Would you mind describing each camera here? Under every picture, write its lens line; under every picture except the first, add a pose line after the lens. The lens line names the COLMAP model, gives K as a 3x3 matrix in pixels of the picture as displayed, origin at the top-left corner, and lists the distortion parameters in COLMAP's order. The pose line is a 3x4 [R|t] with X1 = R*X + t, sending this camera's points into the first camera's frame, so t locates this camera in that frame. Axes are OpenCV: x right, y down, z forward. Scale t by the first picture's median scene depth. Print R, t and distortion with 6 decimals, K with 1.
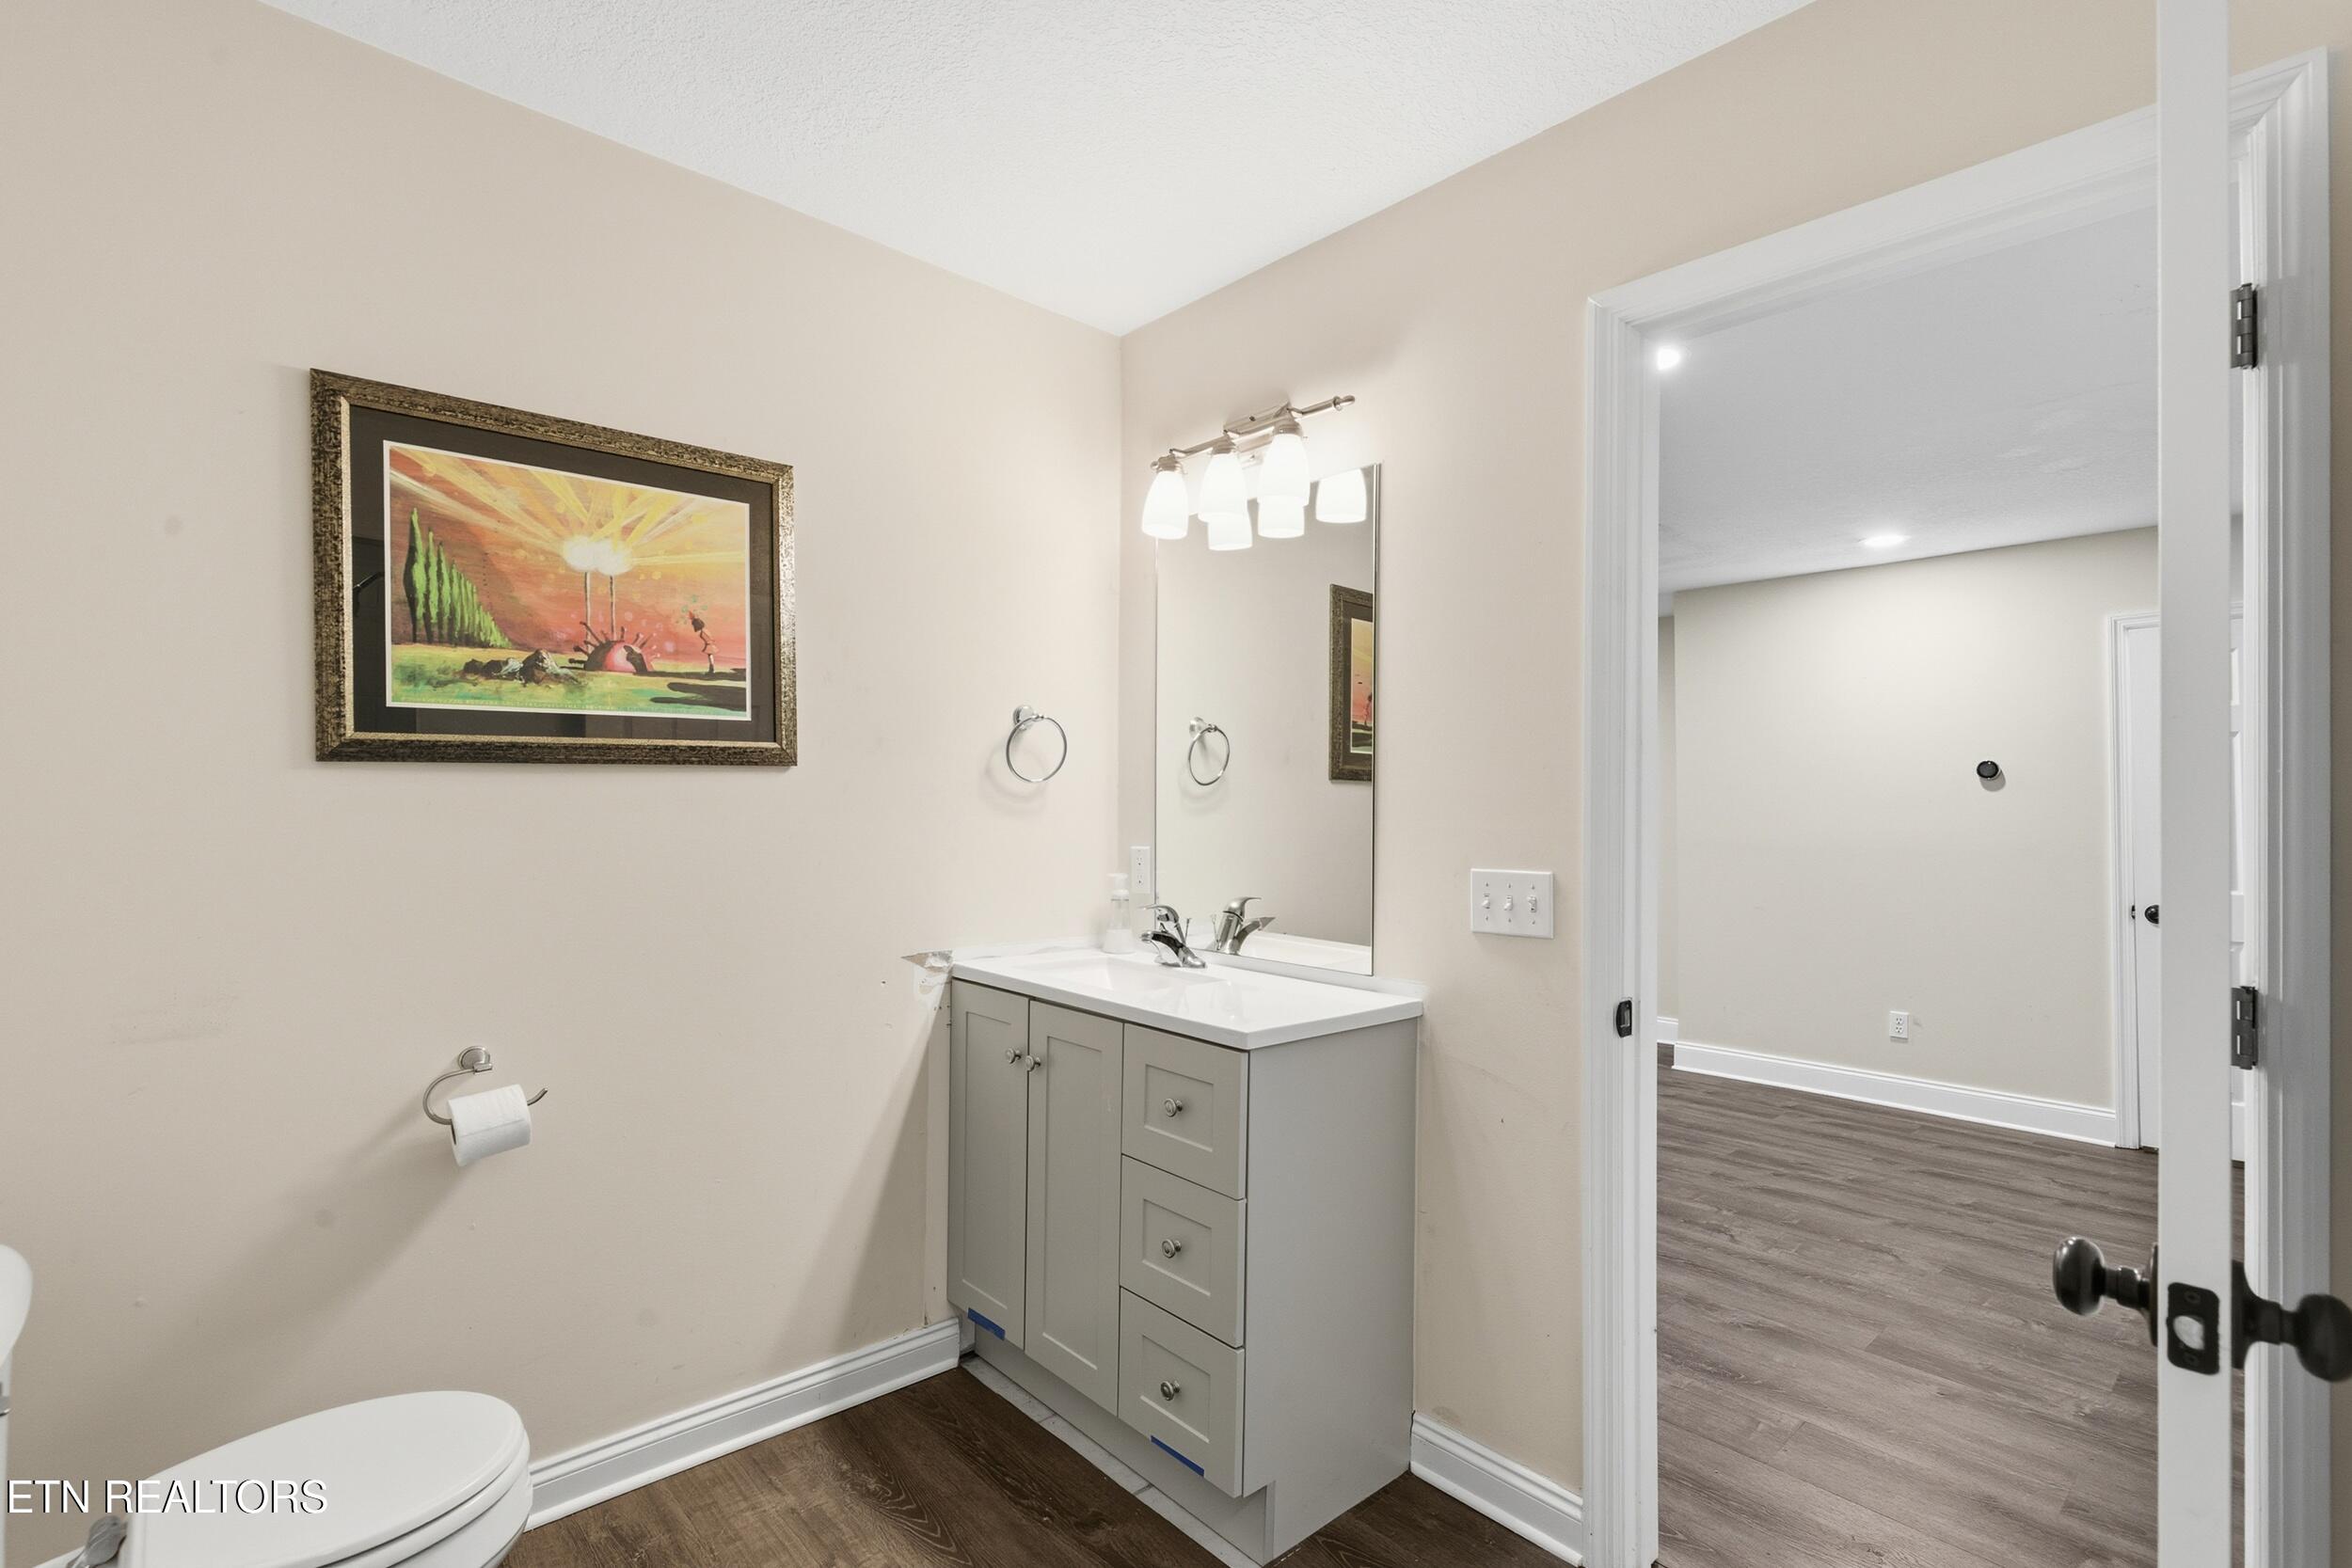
lens RADIAL K [[1064.2, 0, 1190.8], [0, 1064.2, 791.9], [0, 0, 1]] dist [0.002056, 0.000509]
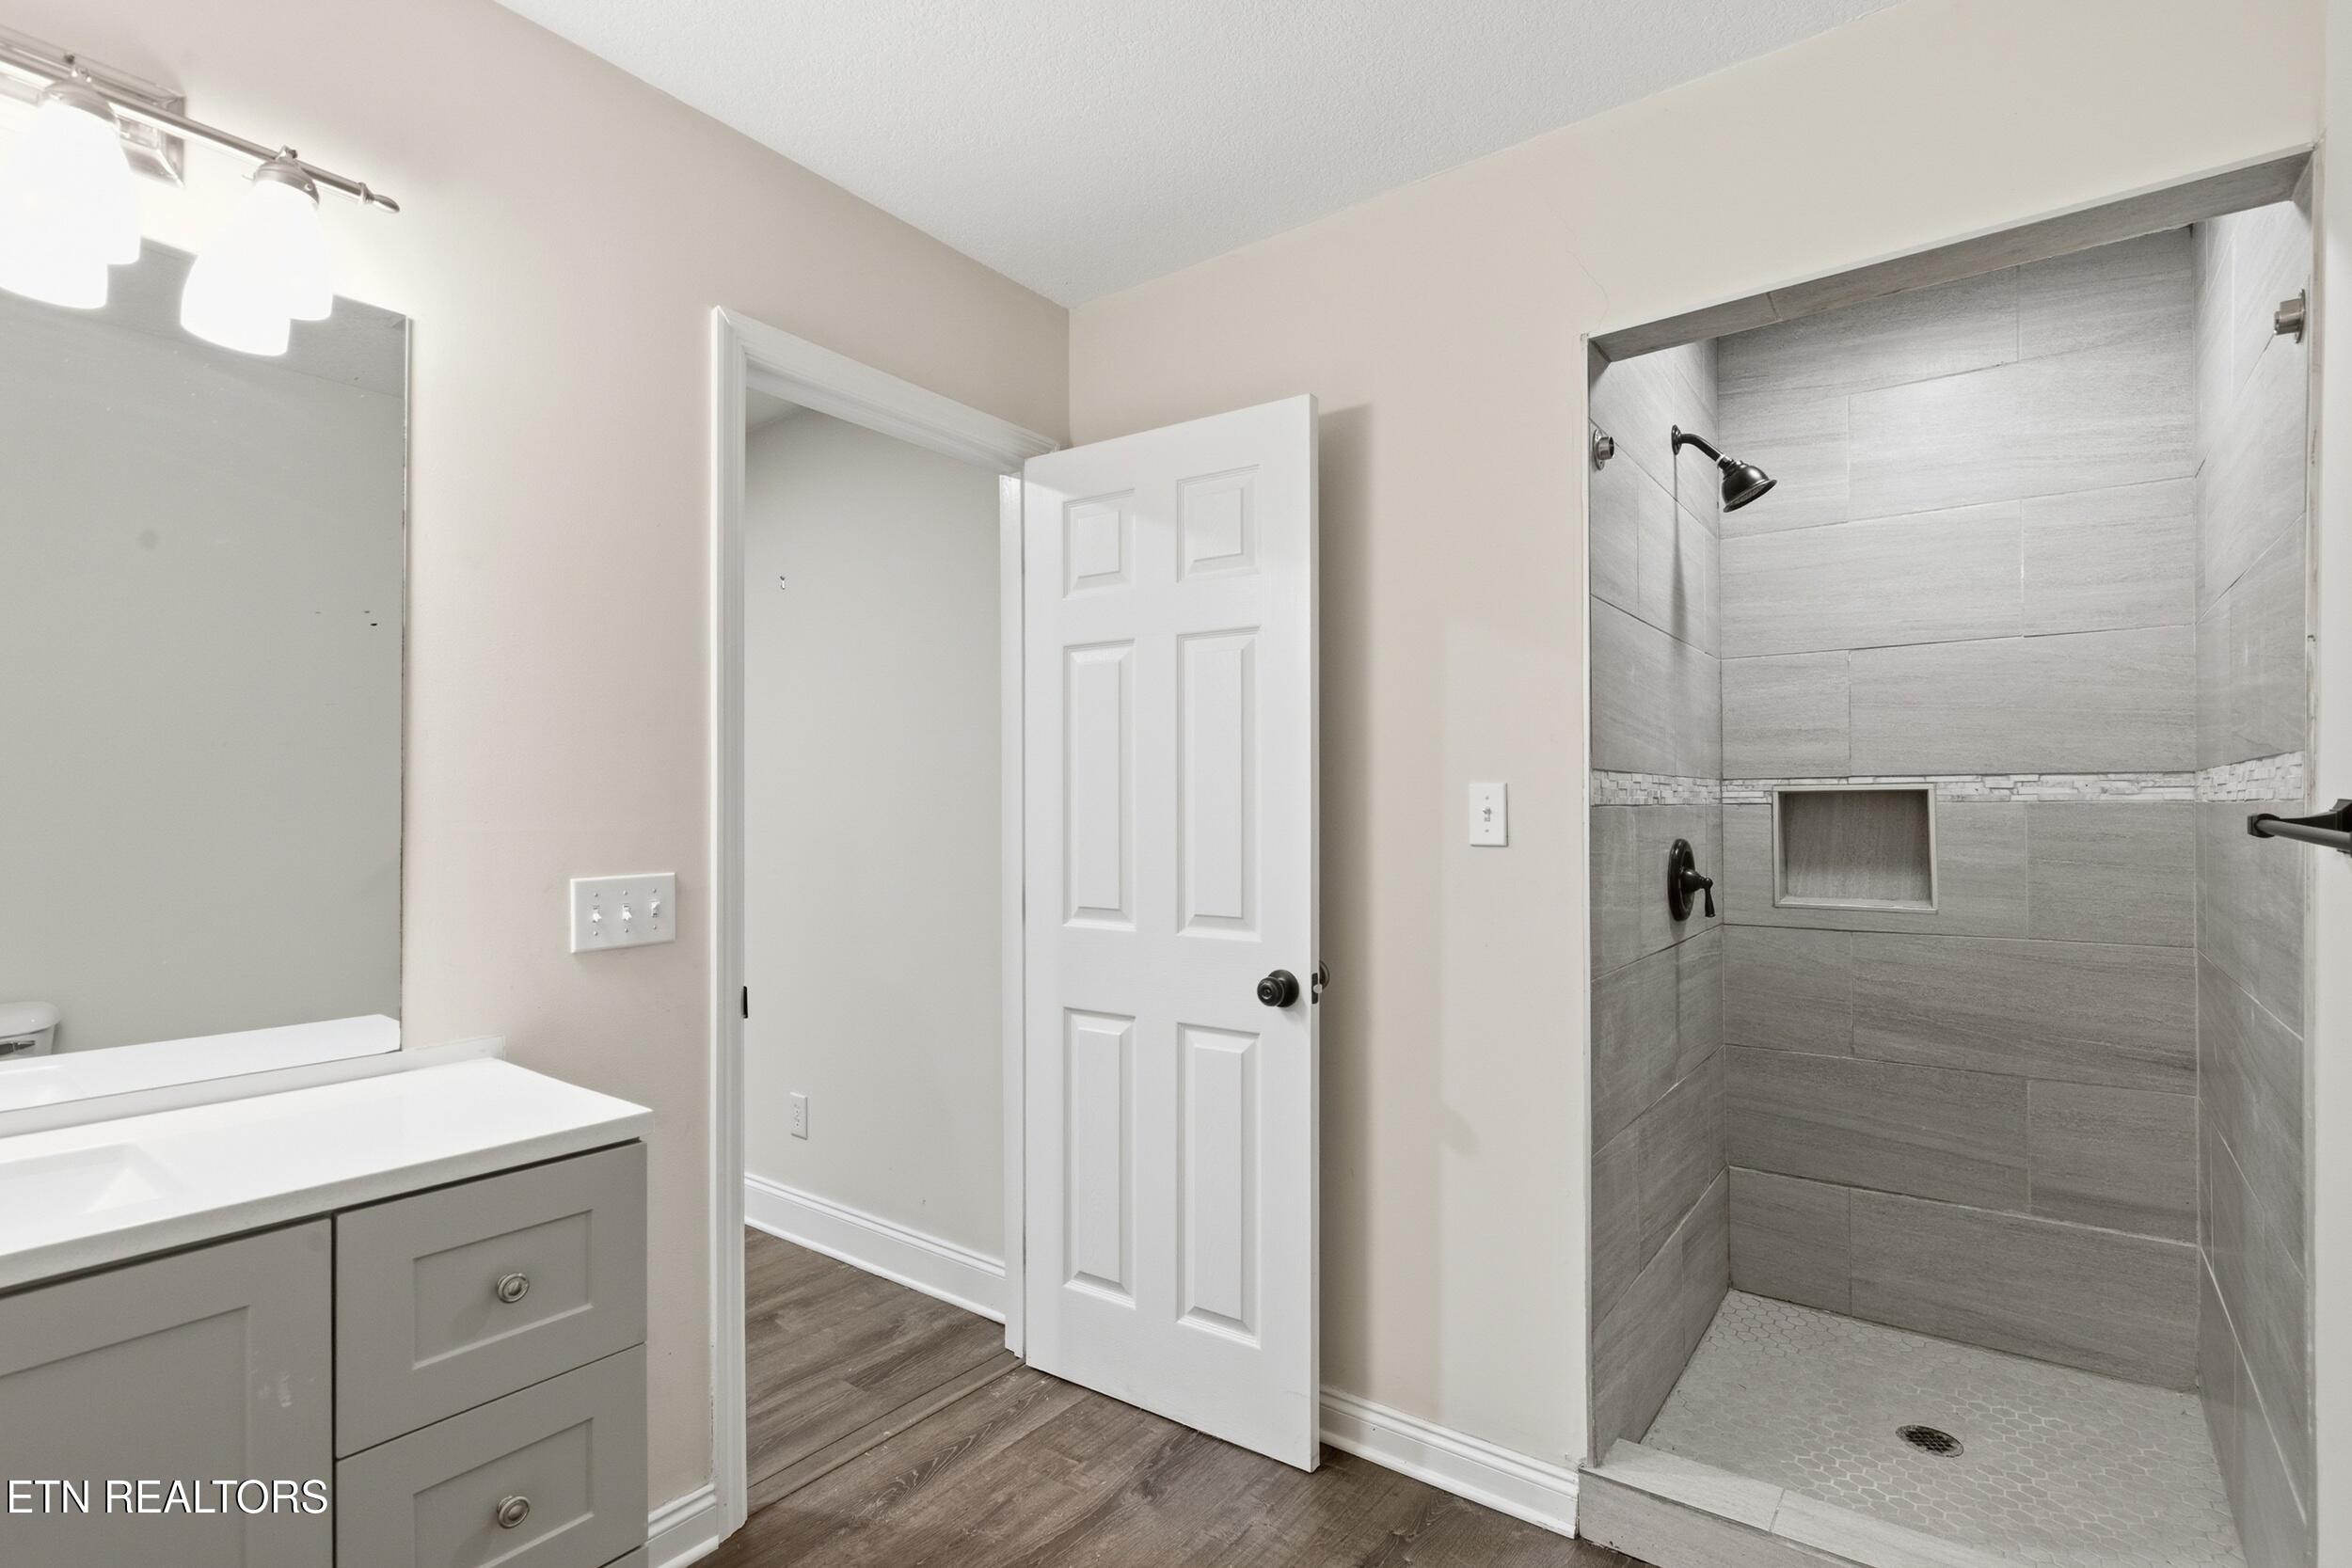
lens RADIAL K [[1064.2, 0, 1190.8], [0, 1064.2, 791.9], [0, 0, 1]] dist [0.002056, 0.000509]
pose [[-0.180274, 0.010181, 0.983564, -0.674482], [-0.002096, 0.999940, -0.010734, 0.011515], [-0.983614, -0.003997, -0.180242, 0.692467]]
